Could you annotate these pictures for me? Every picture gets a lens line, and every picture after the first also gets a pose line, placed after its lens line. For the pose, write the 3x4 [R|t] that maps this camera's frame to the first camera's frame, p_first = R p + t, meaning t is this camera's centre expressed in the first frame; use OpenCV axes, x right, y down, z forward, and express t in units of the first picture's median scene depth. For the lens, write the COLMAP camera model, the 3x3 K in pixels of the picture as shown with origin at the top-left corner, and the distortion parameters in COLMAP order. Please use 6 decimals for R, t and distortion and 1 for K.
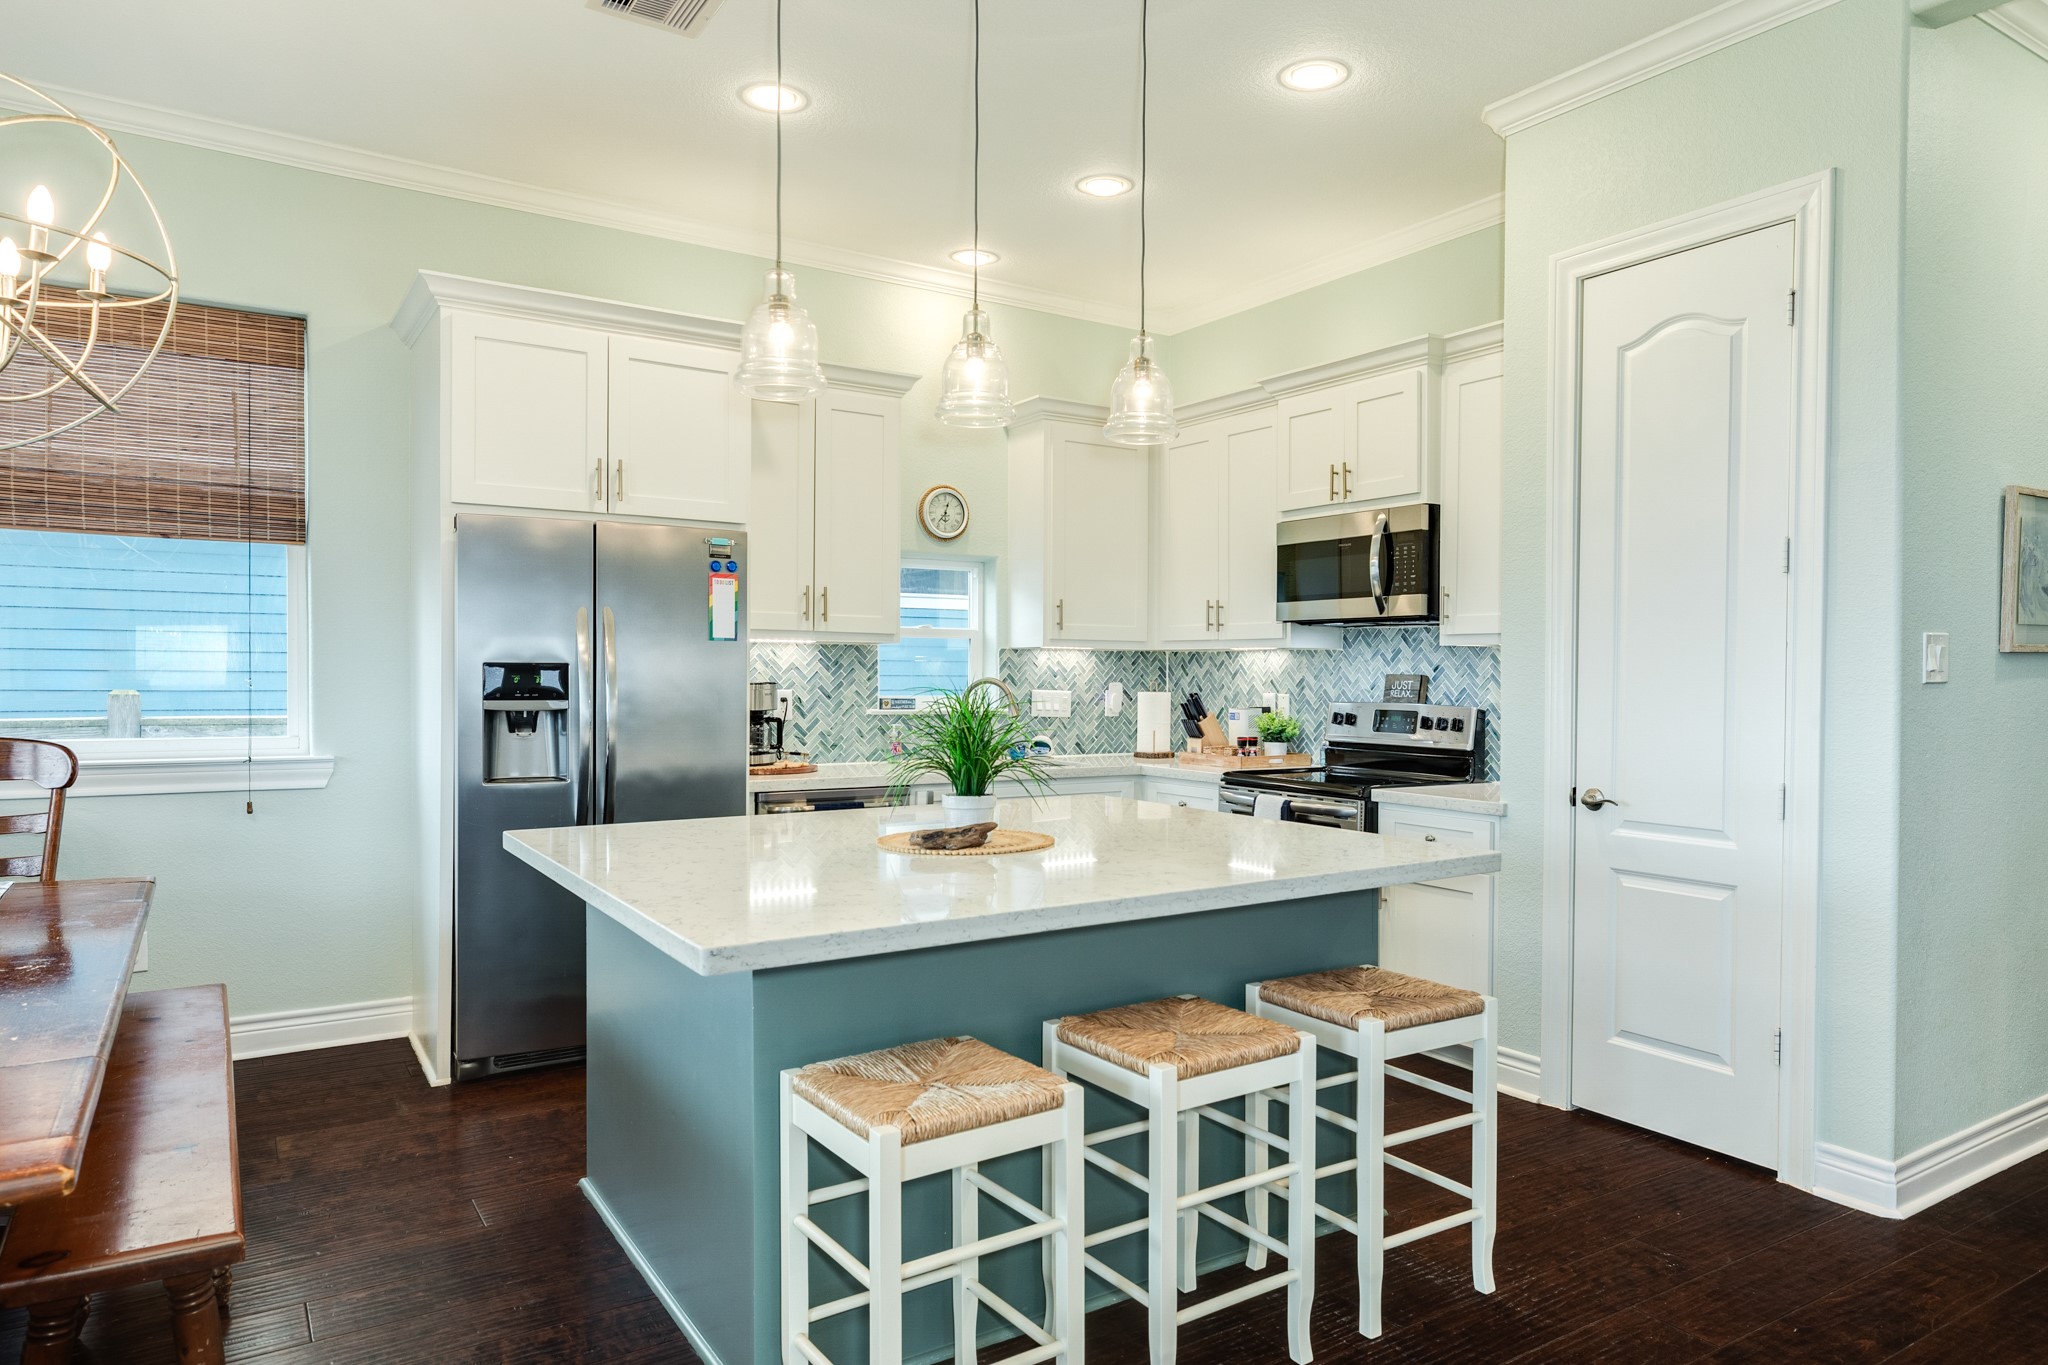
lens RADIAL K [[1293.6, 0, 1086.9], [0, 1293.6, 688.7], [0, 0, 1]] dist [0.002454, -0.001625]
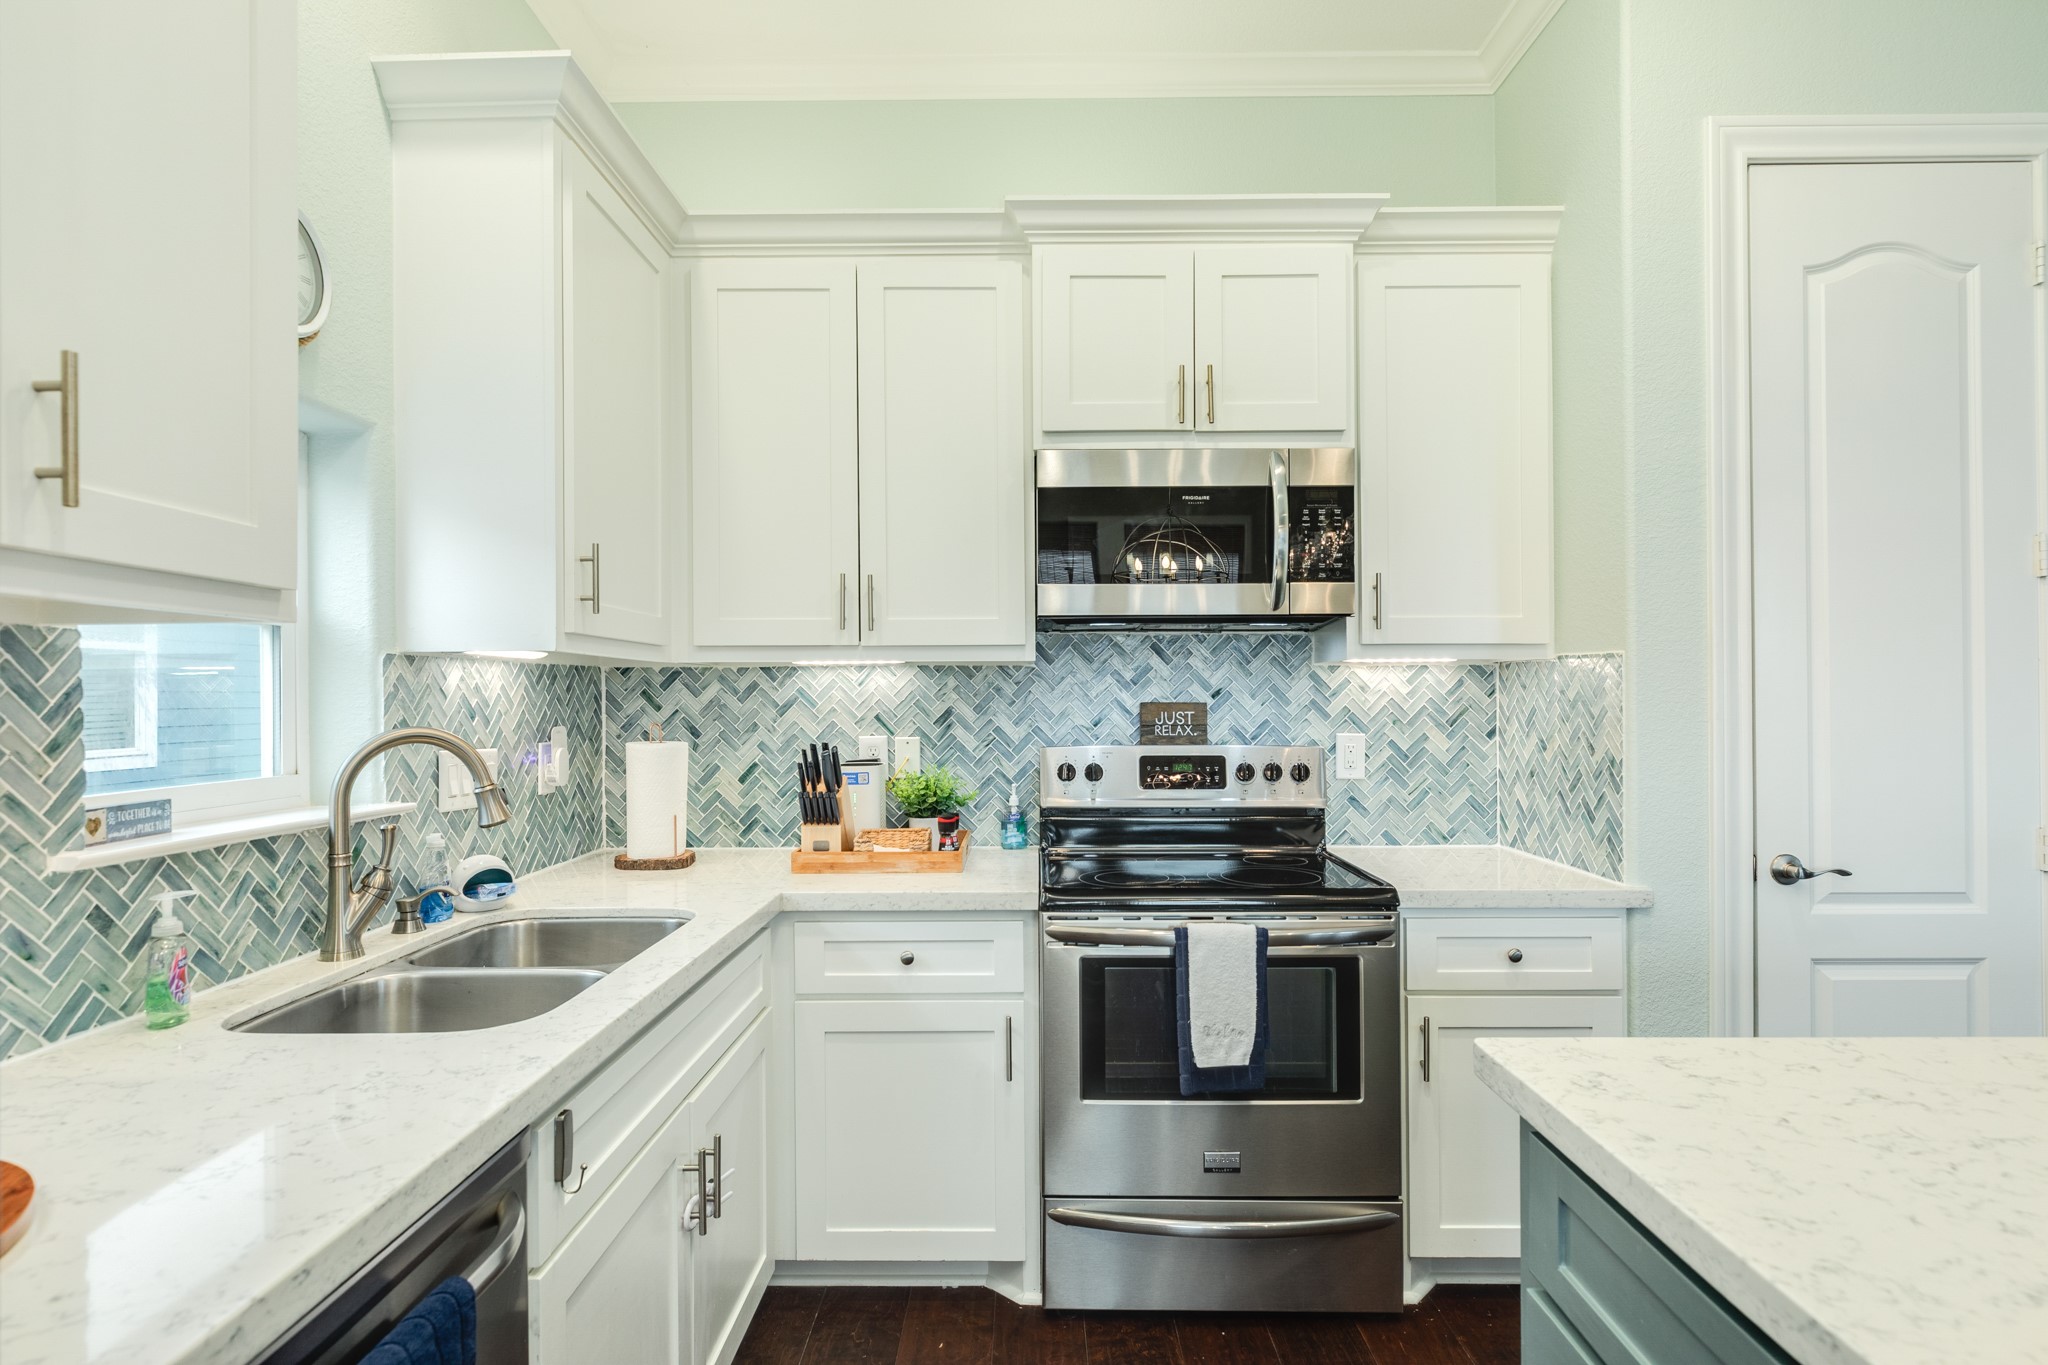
lens RADIAL K [[1021.6, 0, 1016.2], [0, 1021.6, 694.5], [0, 0, 1]] dist [0.005336, -0.001815]
pose [[0.571794, -0.009356, 0.820344, -0.295286], [0.018821, 0.999821, -0.001716, -0.018840], [-0.820182, 0.016421, 0.571868, 0.892337]]
